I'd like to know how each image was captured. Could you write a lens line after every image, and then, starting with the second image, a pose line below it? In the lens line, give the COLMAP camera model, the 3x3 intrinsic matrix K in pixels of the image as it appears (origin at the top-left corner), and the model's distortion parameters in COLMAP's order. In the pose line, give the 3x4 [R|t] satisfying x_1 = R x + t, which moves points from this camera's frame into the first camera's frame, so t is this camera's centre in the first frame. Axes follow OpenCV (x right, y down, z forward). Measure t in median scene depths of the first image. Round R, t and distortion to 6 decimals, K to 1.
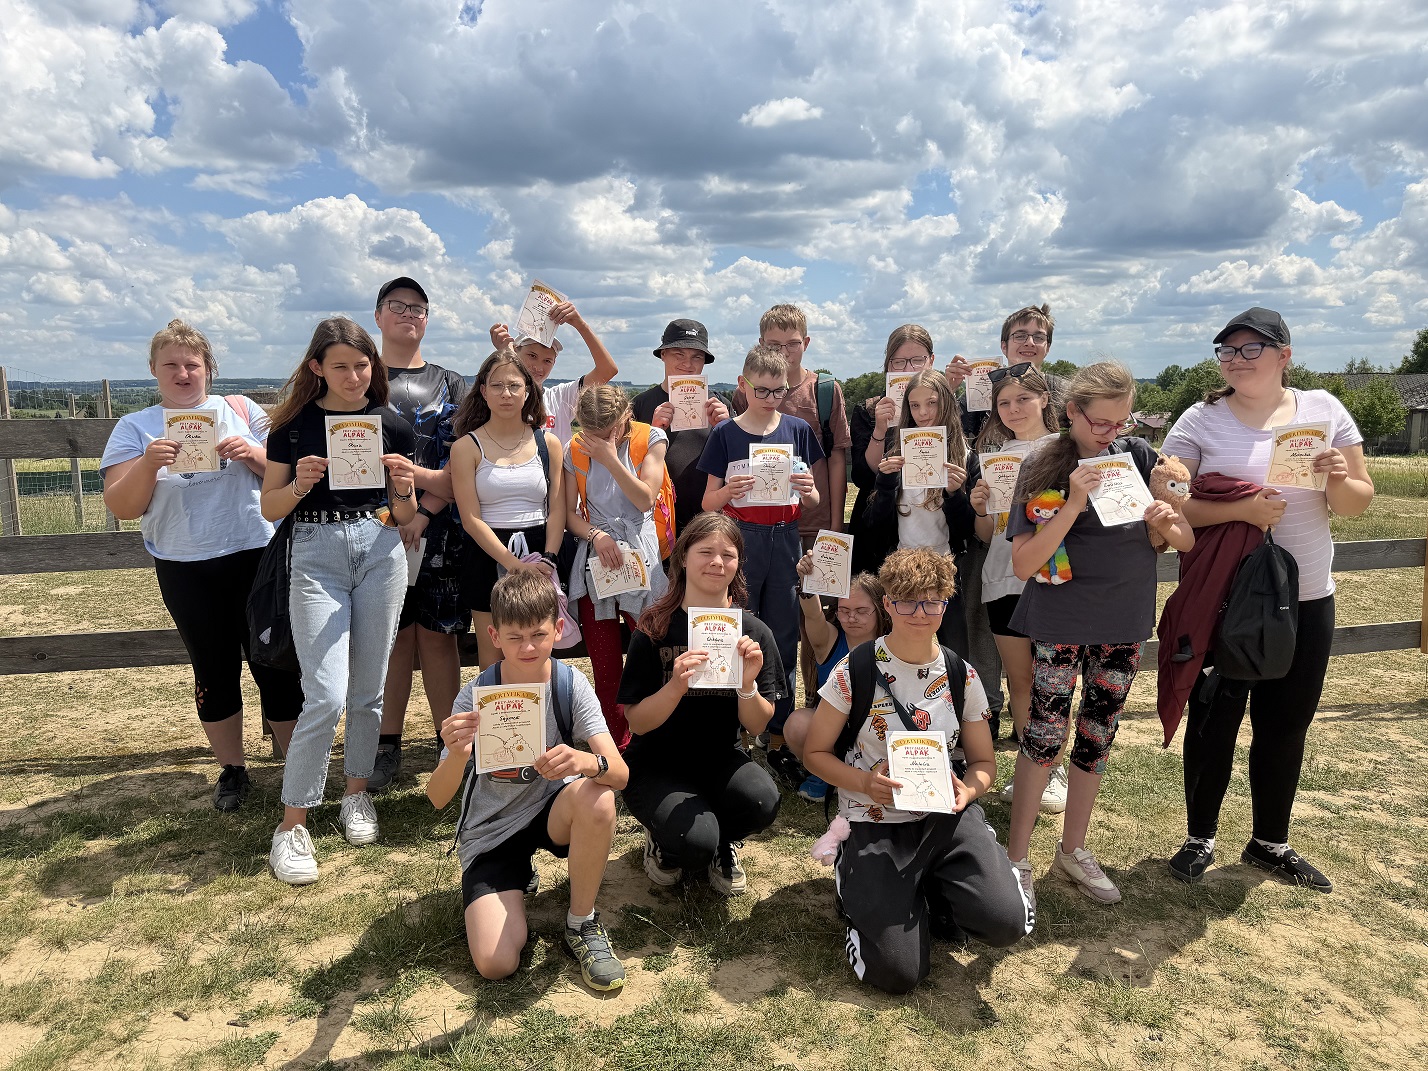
lens RADIAL K [[1045.1, 0, 714.0], [0, 1045.1, 535.5], [0, 0, 1]] dist [0.028396, -0.065545]
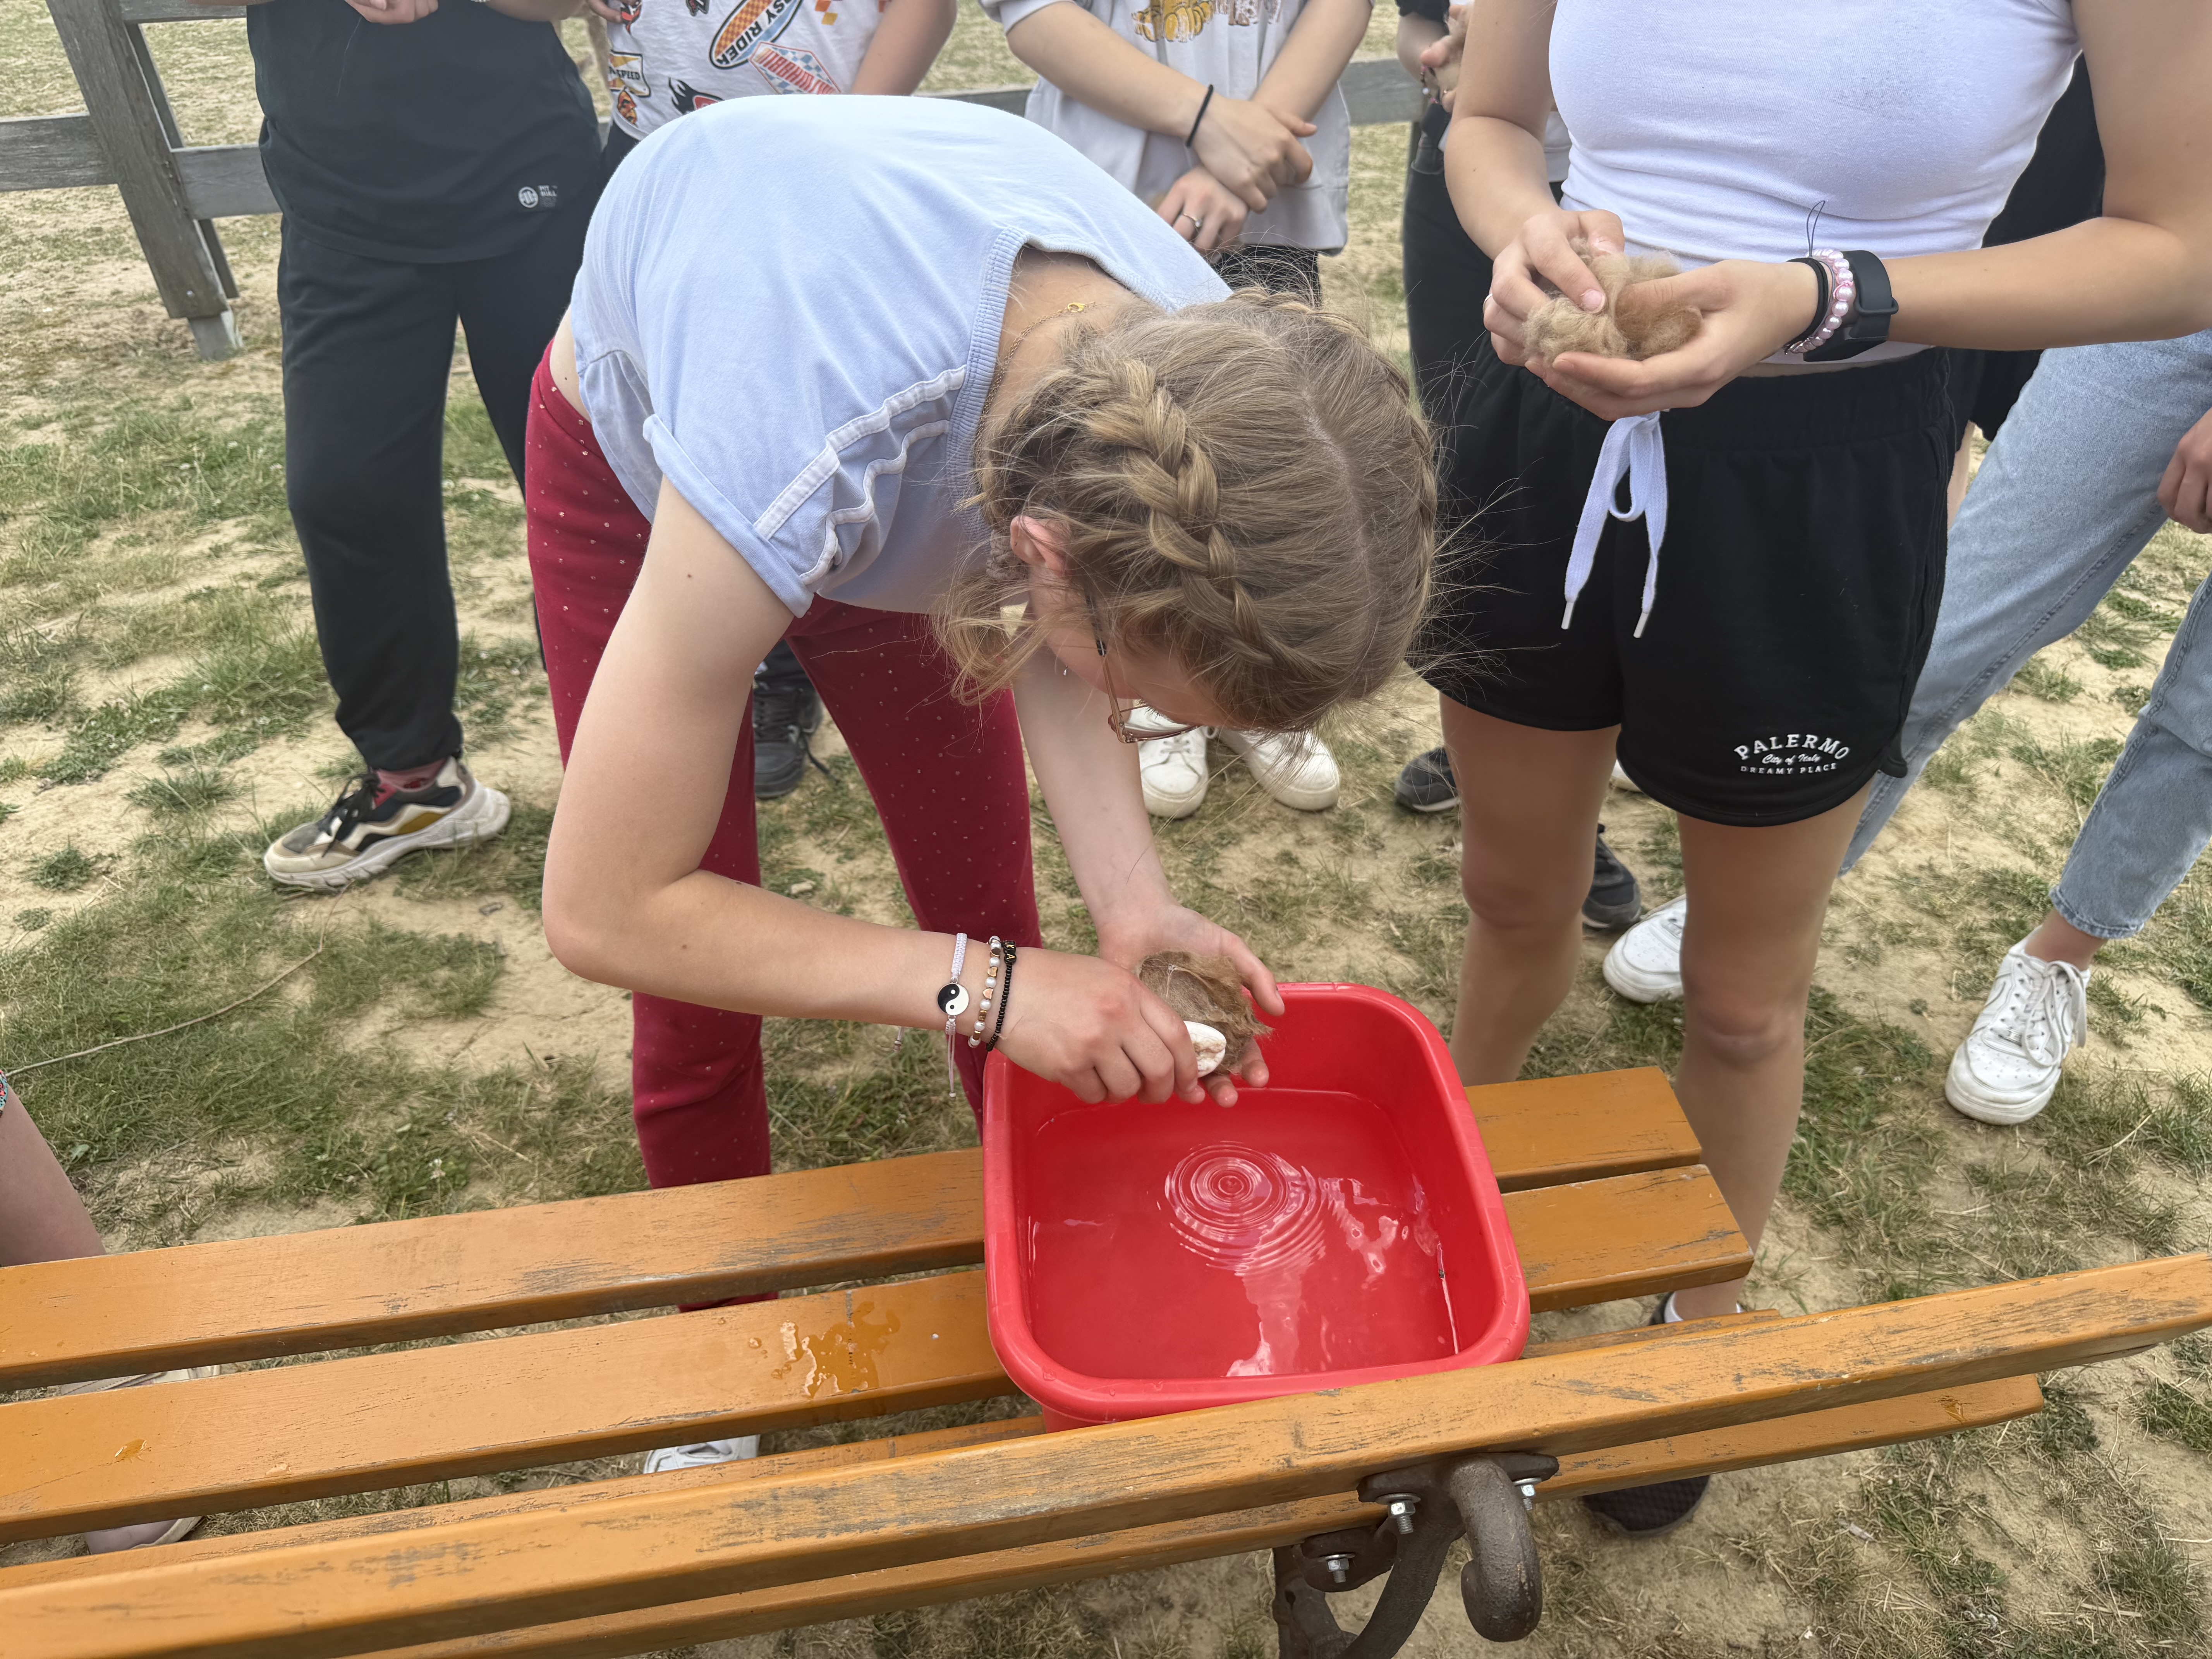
lens RADIAL K [[1618.9, 0, 1106.0], [0, 1618.9, 829.5], [0, 0, 1]] dist [0.028396, -0.065545]
pose [[0.998594, 0.026307, -0.046014, 0.233700], [-0.001494, 0.881756, 0.471703, 0.017450], [0.052983, -0.470971, 0.880556, 0.128370]]
